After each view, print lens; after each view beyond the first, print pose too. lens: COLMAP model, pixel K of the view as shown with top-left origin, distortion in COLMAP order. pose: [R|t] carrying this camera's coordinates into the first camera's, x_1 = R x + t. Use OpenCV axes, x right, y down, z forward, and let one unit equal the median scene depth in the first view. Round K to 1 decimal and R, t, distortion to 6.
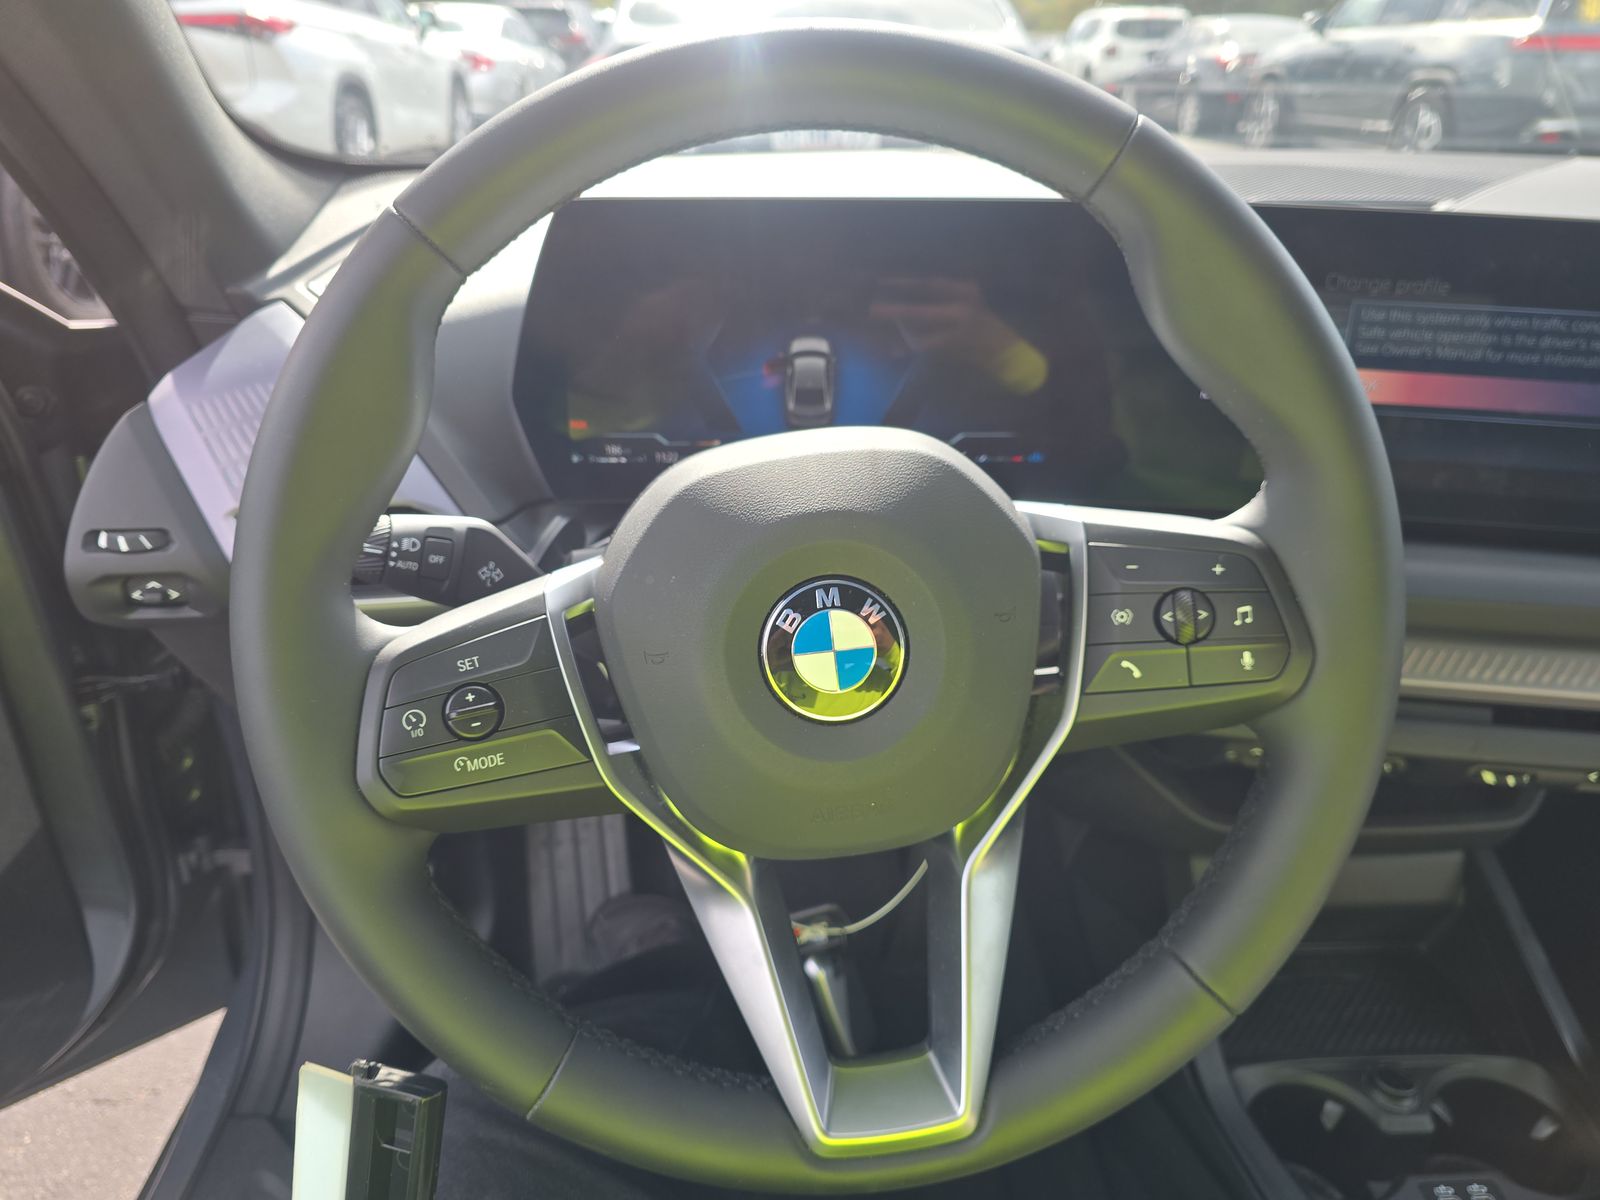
lens RADIAL K [[1095.8, 0, 796.9], [0, 1095.8, 614.3], [0, 0, 1]] dist [0.033964, -0.034208]
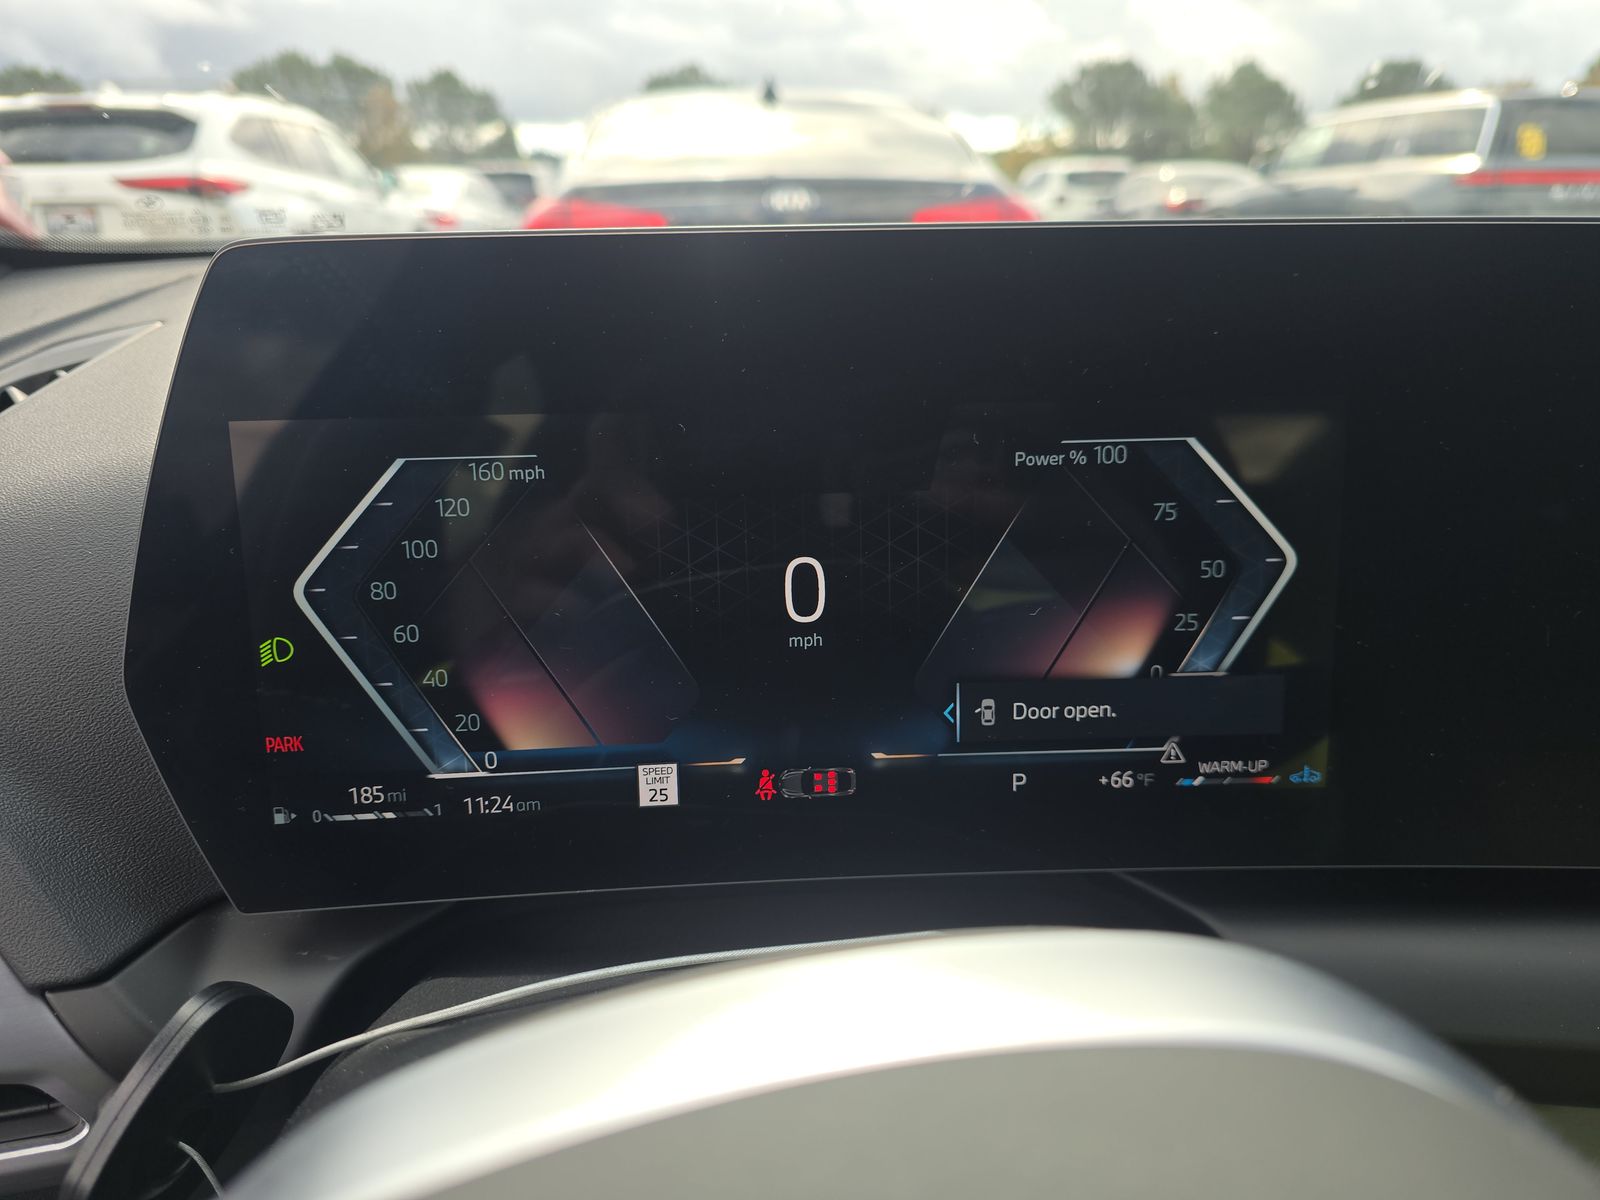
lens RADIAL K [[1093.0, 0, 800.0], [0, 1093.0, 600.0], [0, 0, 1]] dist [0.031902, -0.028721]
pose [[0.999139, -0.029835, 0.028813, -0.004487], [0.033414, 0.990557, -0.132968, -0.169182], [-0.024574, 0.133817, 0.990701, 0.572528]]
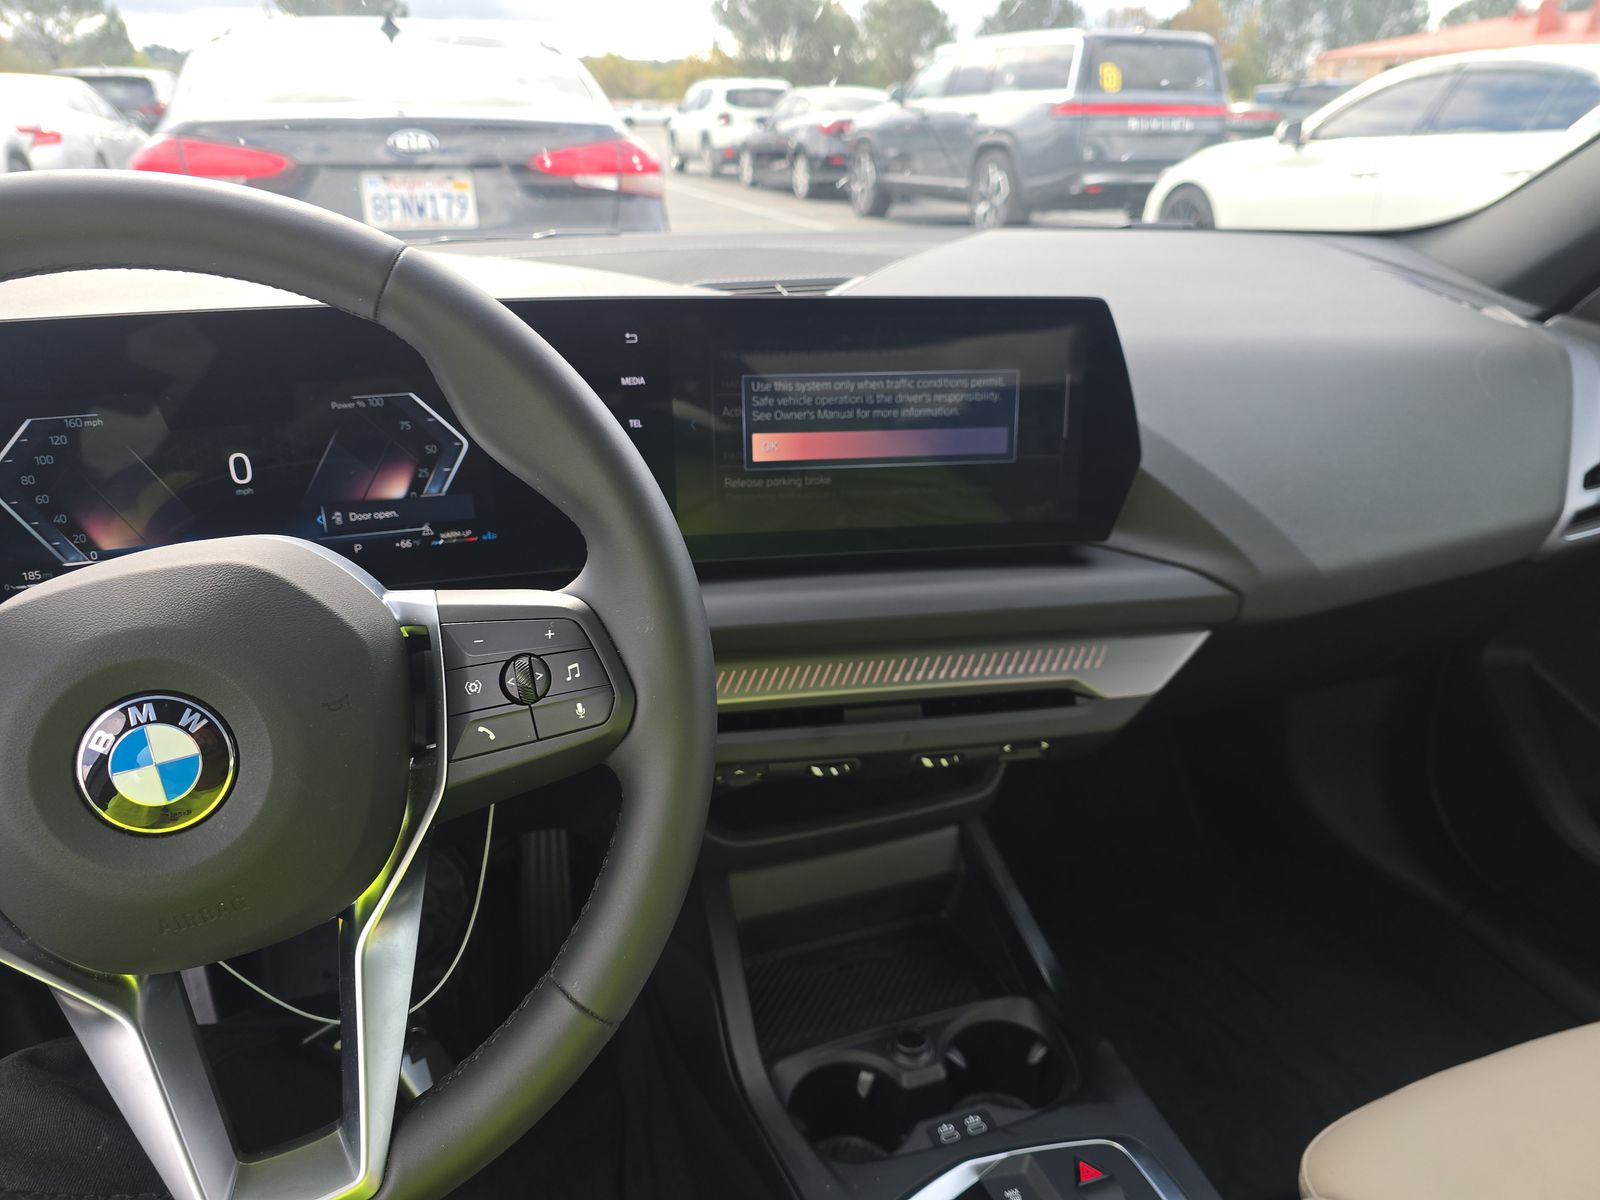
lens RADIAL K [[1093.0, 0, 800.0], [0, 1093.0, 600.0], [0, 0, 1]] dist [0.031902, -0.028721]
pose [[0.956202, -0.122765, 0.265718, 0.226246], [0.137573, 0.989771, -0.037778, 0.001857], [-0.258362, 0.072679, 0.963310, -0.107859]]
